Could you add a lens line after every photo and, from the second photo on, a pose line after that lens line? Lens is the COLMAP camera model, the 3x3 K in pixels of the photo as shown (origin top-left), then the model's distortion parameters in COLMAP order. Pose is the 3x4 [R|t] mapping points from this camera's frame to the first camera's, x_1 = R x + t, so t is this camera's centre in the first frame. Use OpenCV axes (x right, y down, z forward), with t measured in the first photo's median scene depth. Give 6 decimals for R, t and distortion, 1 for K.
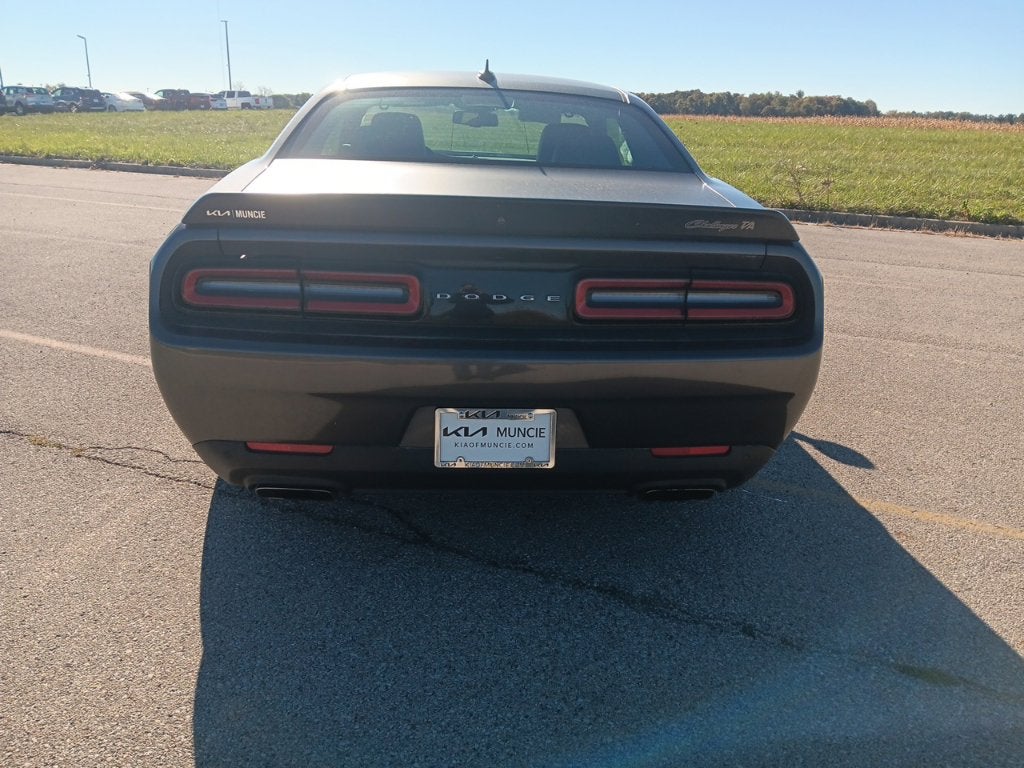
lens RADIAL K [[799.9, 0, 512.9], [0, 799.9, 383.9], [0, 0, 1]] dist [0.000316, -0.026266]
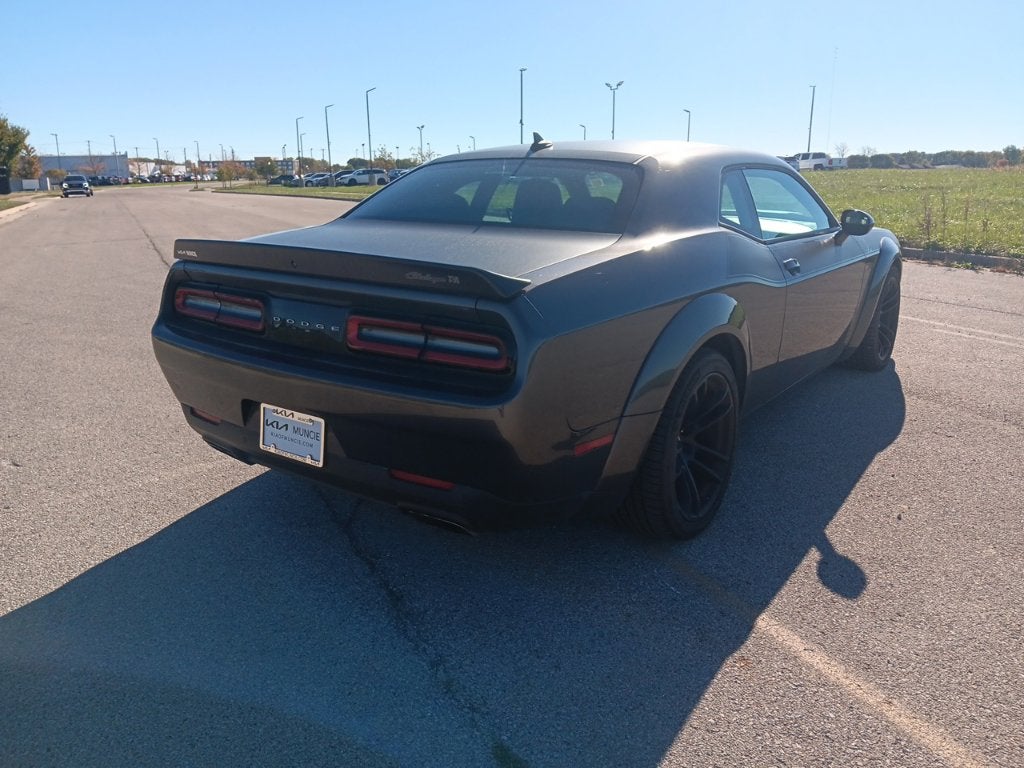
lens RADIAL K [[799.9, 0, 512.6], [0, 799.9, 388.5], [0, 0, 1]] dist [0.000316, -0.026266]
pose [[0.768331, 0.136433, -0.625343, 0.955992], [-0.177224, 0.984166, -0.003029, -0.057063], [0.615028, 0.113154, 0.780344, 0.202514]]
